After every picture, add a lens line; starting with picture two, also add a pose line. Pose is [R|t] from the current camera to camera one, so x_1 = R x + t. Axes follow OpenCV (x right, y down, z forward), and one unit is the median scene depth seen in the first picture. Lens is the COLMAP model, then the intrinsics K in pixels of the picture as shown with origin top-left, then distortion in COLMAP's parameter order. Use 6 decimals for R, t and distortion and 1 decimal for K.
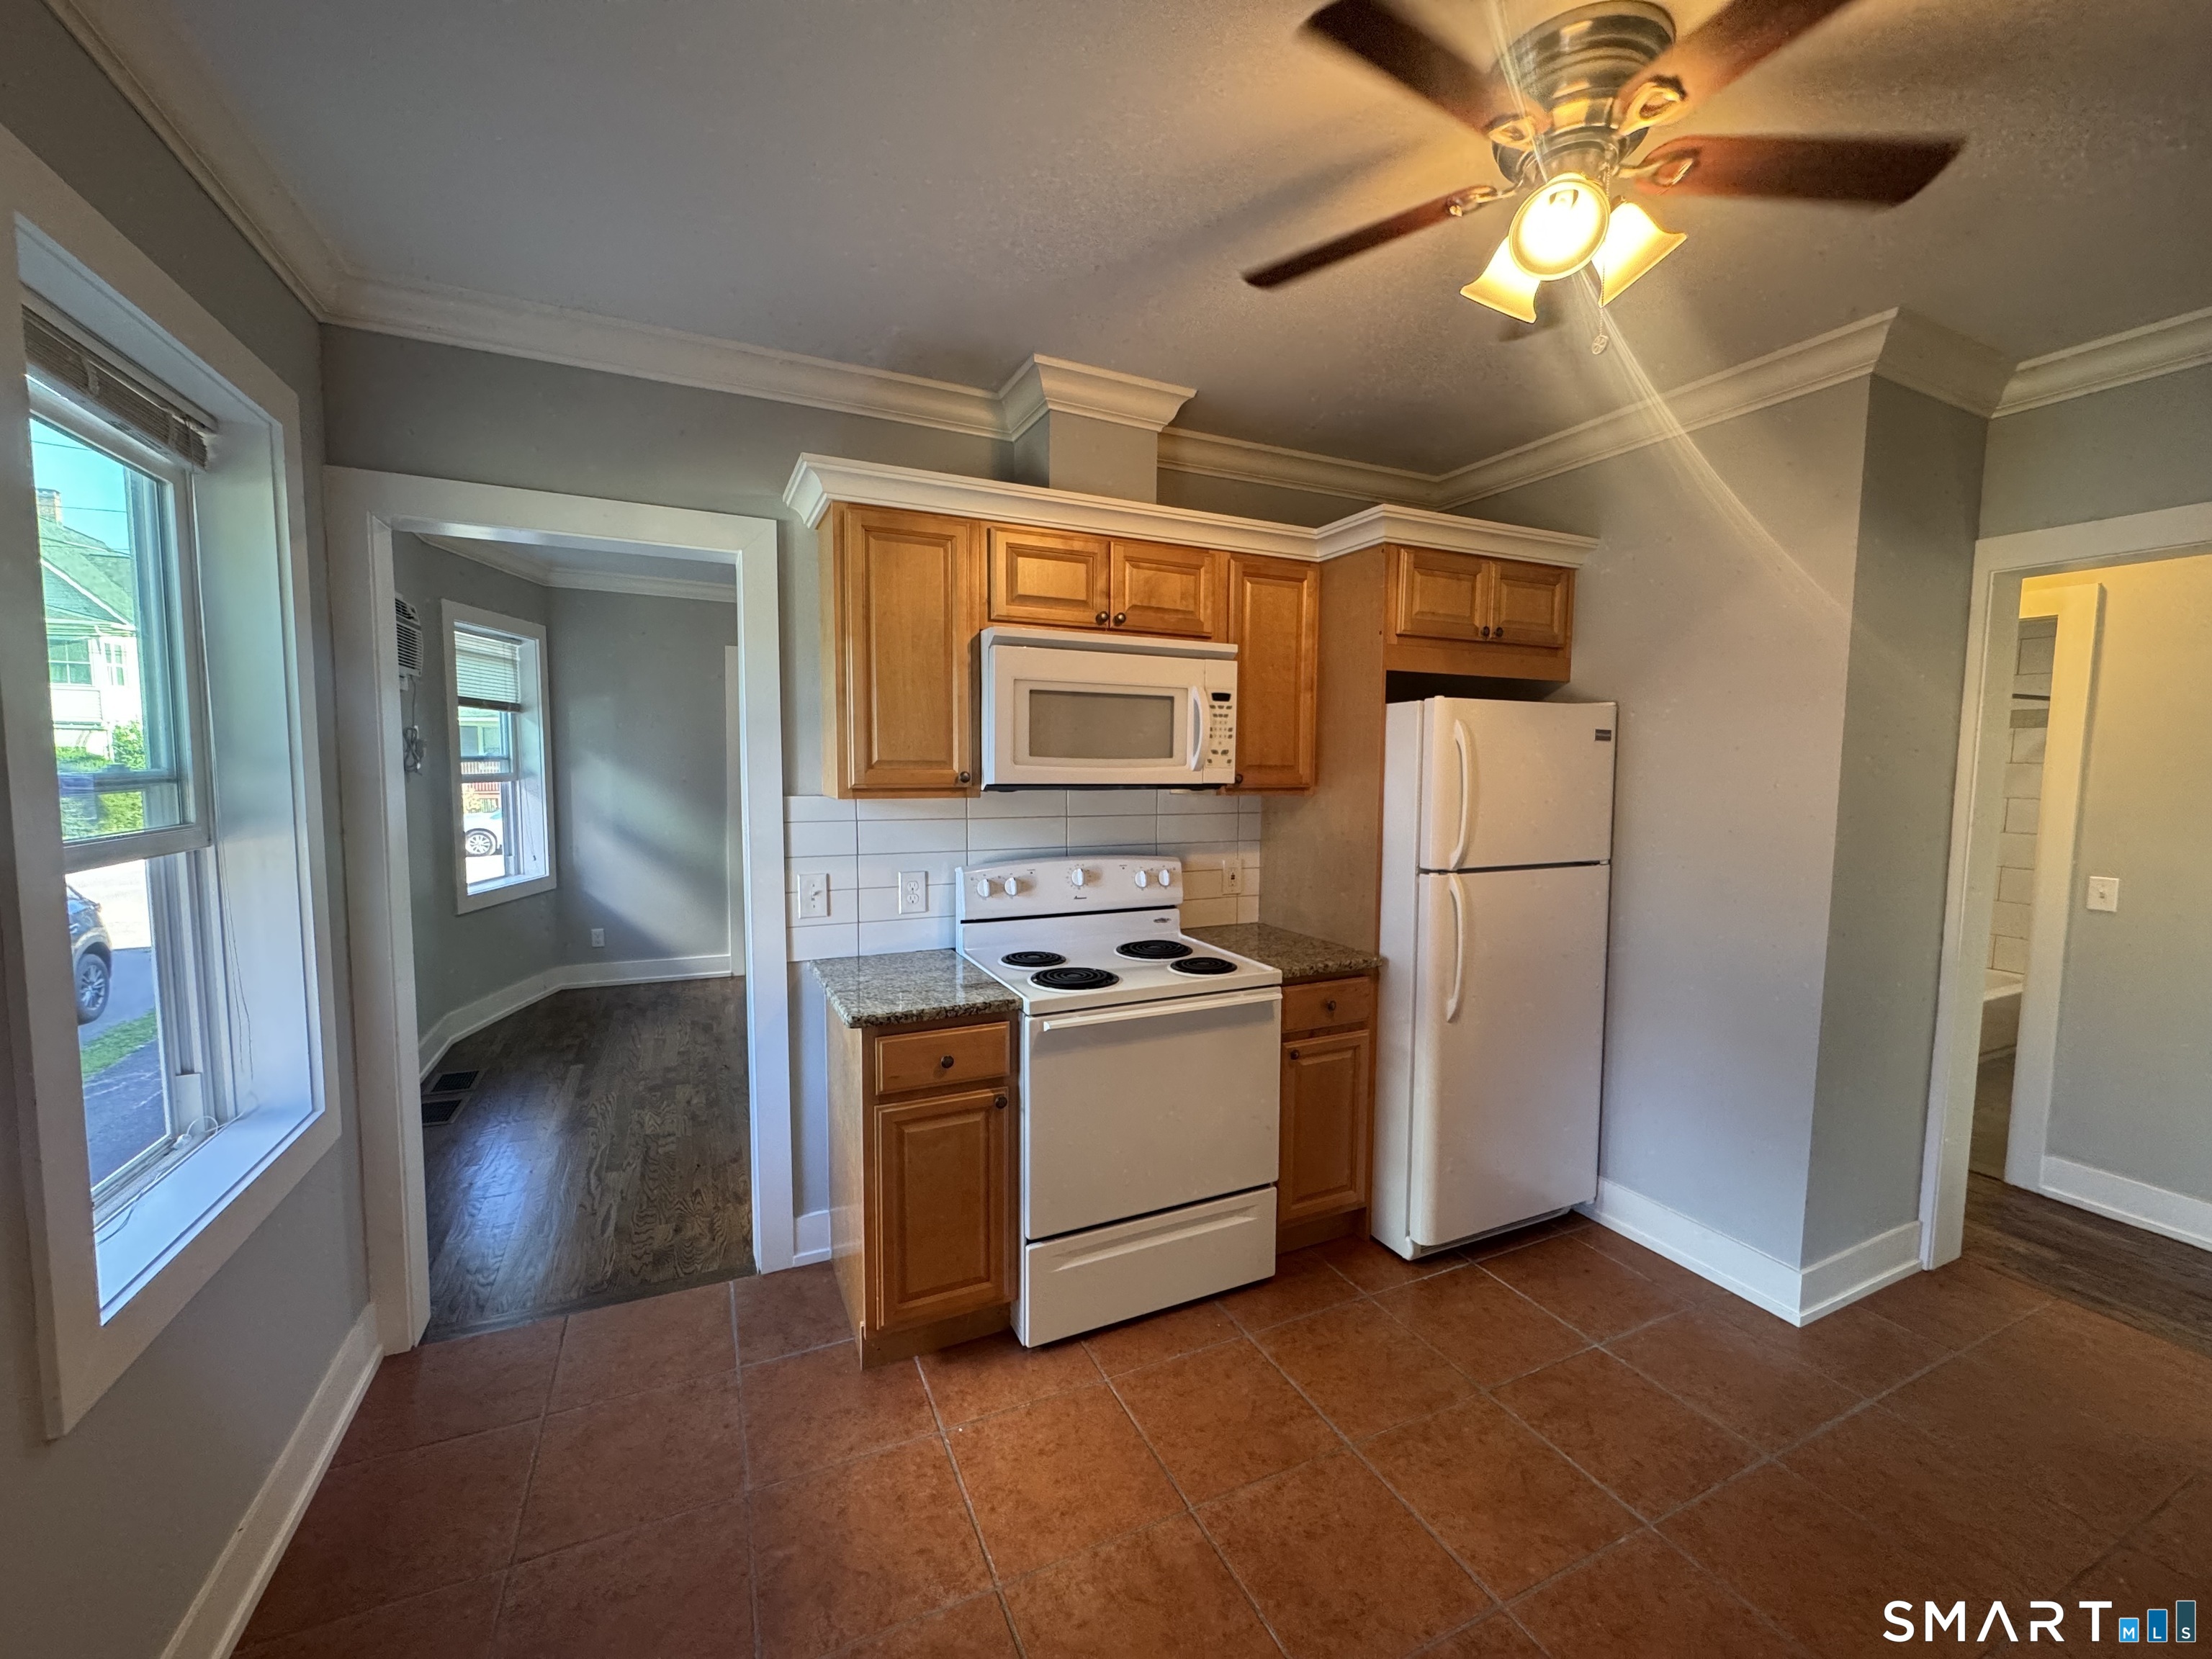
lens RADIAL K [[875.1, 0, 1108.8], [0, 875.1, 827.9], [0, 0, 1]] dist [-0.006452, 0.000832]
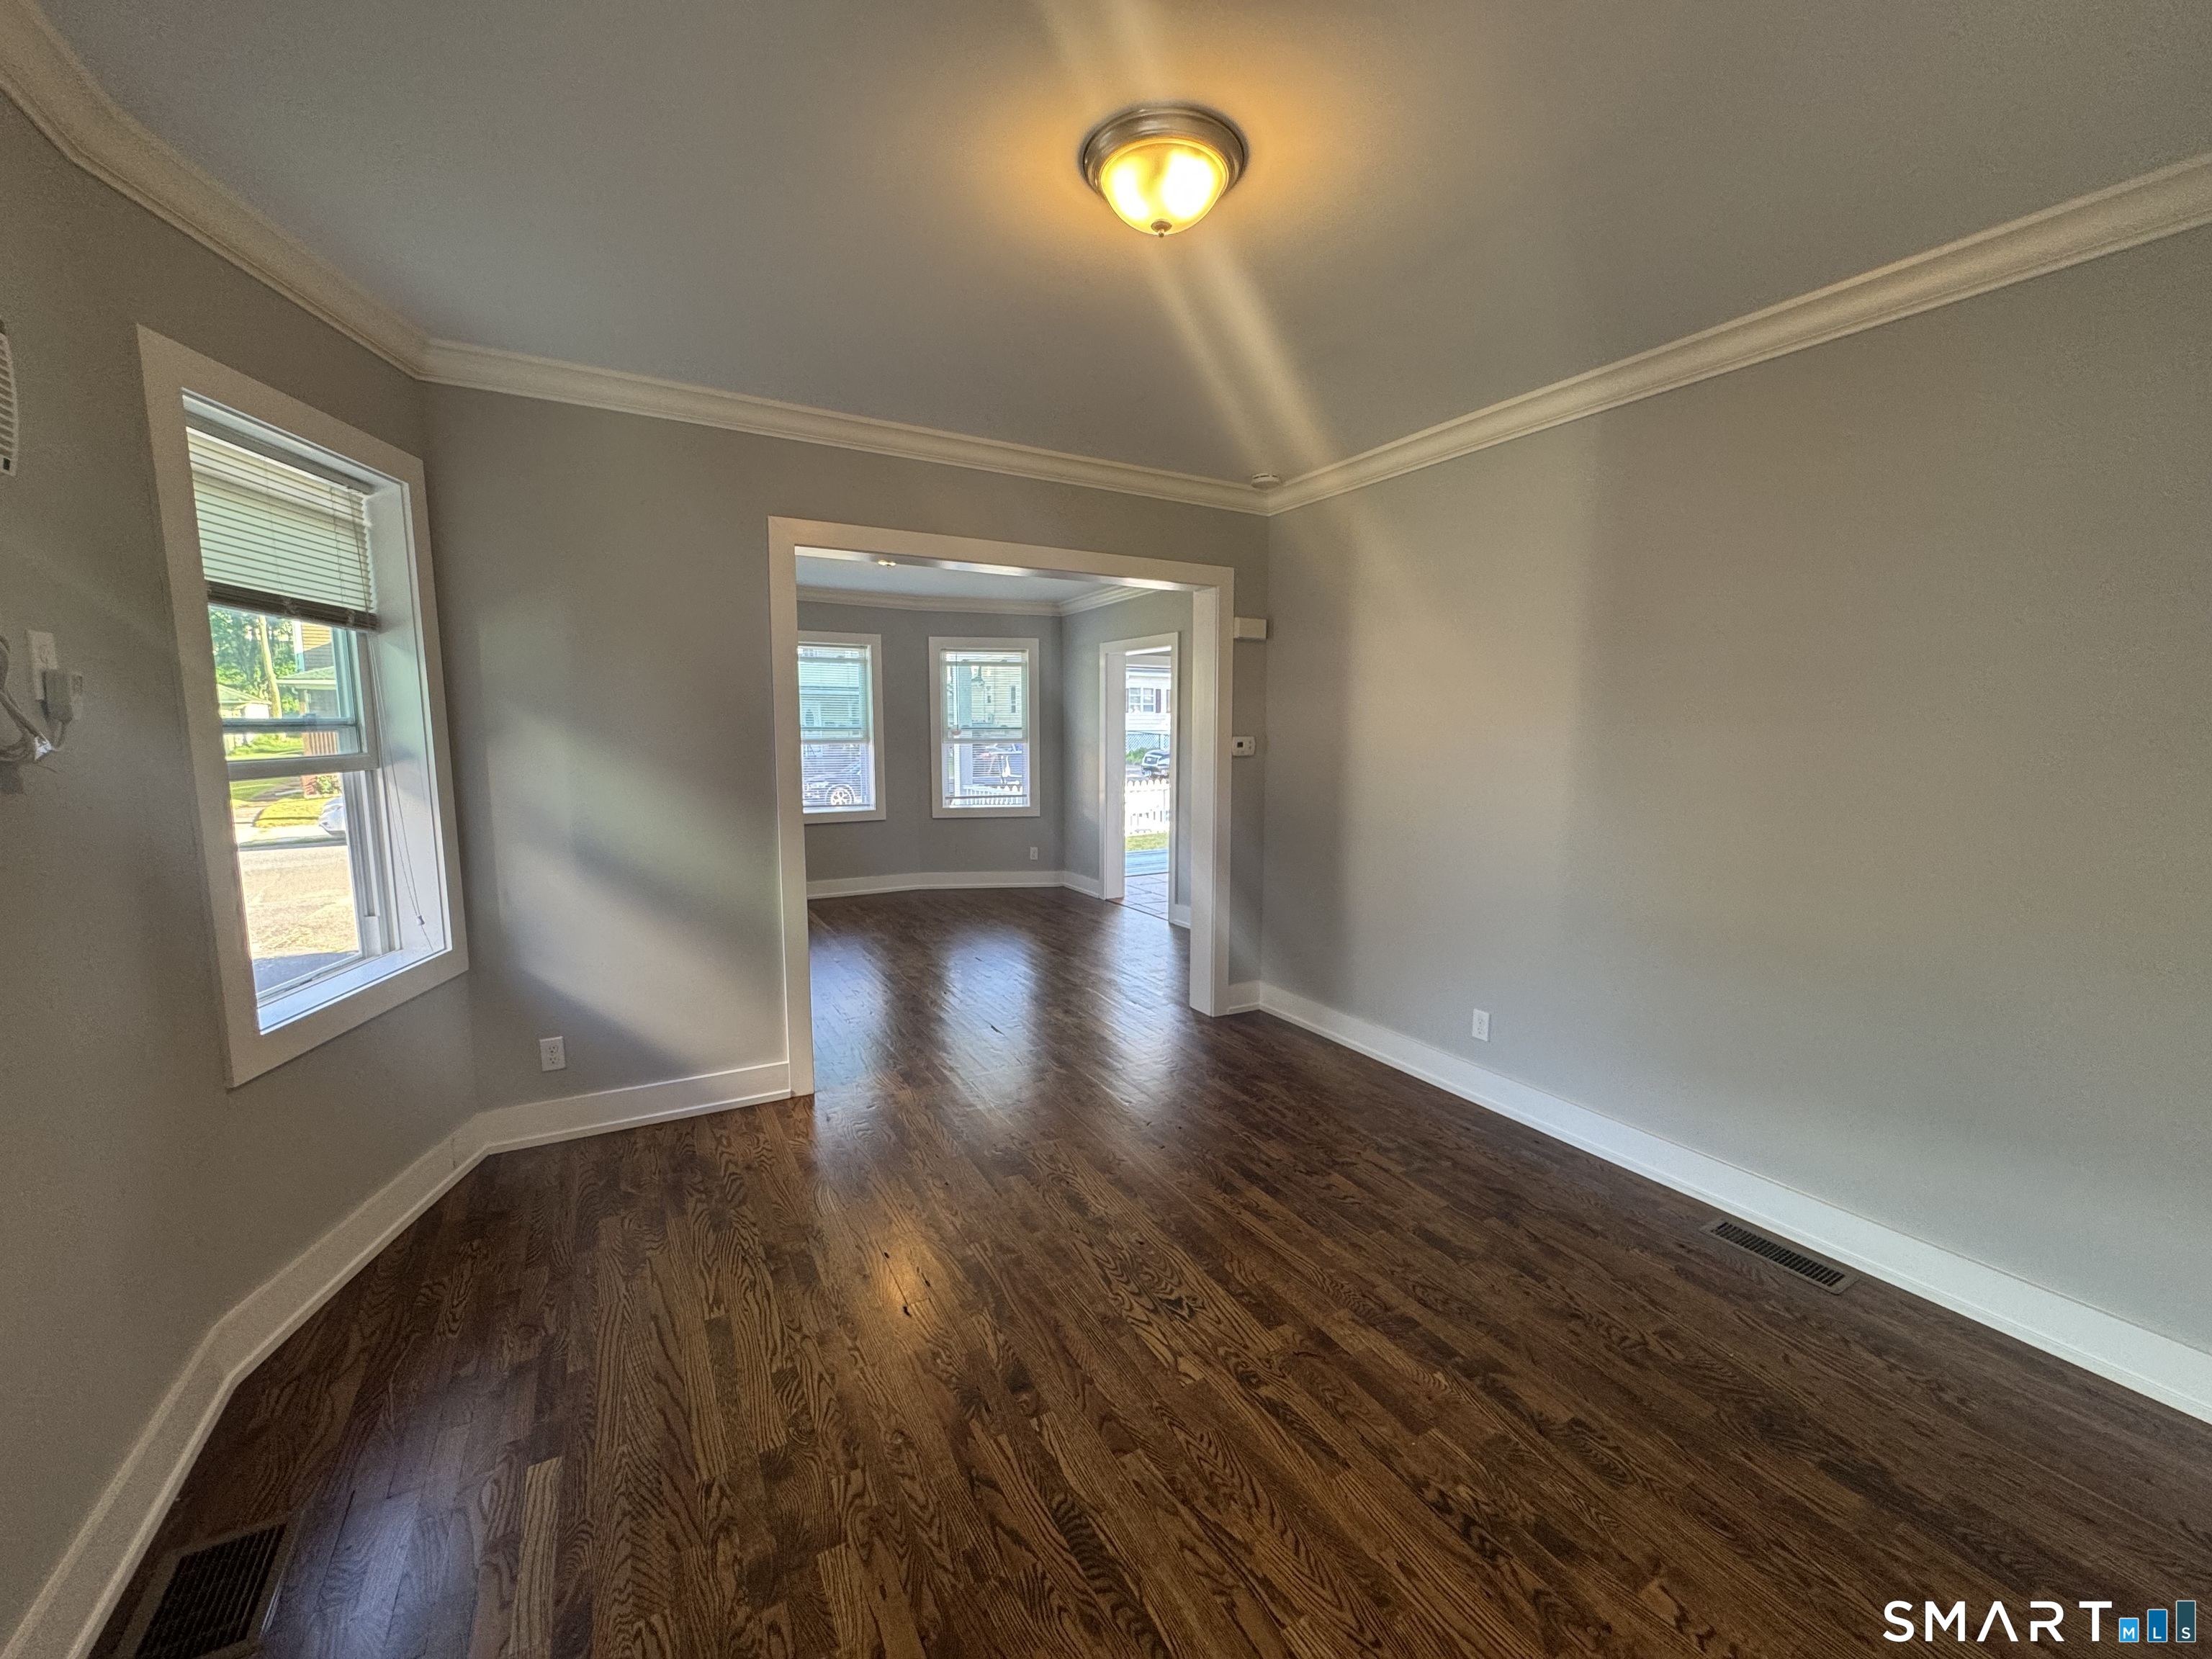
lens RADIAL K [[875.1, 0, 1106.1], [0, 875.1, 825.9], [0, 0, 1]] dist [-0.006452, 0.000832]
pose [[0.997317, -0.016265, 0.071369, -0.283672], [0.013130, 0.998937, 0.044188, -0.036625], [-0.072011, -0.043133, 0.996471, 0.449533]]
